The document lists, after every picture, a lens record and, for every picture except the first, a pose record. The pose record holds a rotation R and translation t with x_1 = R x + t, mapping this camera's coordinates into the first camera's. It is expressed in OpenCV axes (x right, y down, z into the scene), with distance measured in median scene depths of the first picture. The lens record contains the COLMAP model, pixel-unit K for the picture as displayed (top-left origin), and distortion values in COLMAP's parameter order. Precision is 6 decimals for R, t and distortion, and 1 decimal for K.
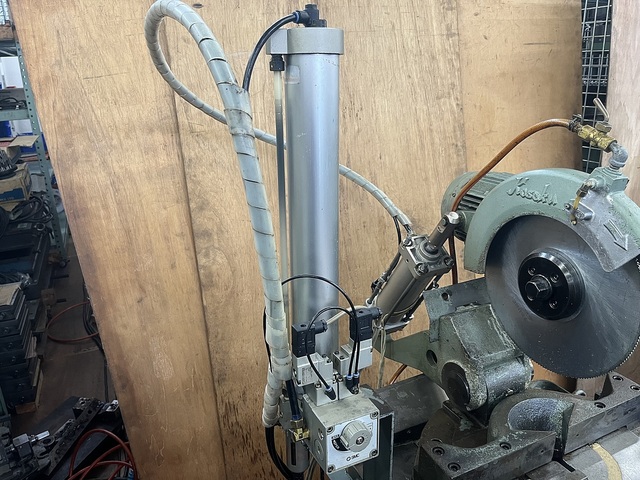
lens RADIAL K [[511.5, 0, 320.0], [0, 511.5, 240.0], [0, 0, 1]] dist [0.075209, -0.118570]
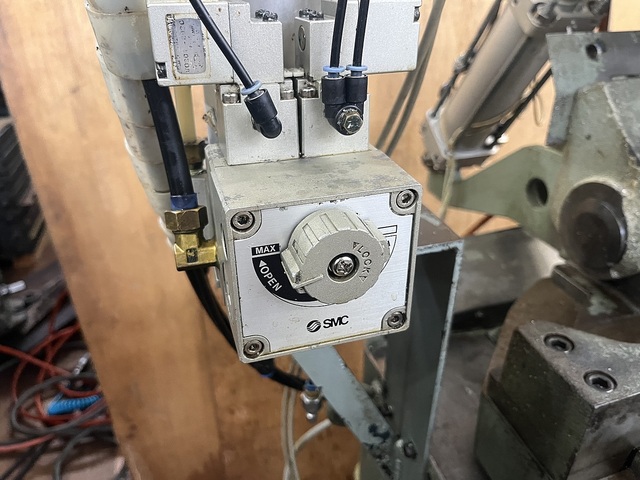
lens RADIAL K [[484.3, 0, 317.4], [0, 484.3, 252.6], [0, 0, 1]] dist [0.054271, -0.097617]
pose [[0.987560, 0.078043, -0.136508, 0.068899], [-0.049956, 0.978881, 0.198236, 0.225414], [0.149096, -0.188950, 0.970602, 0.503936]]
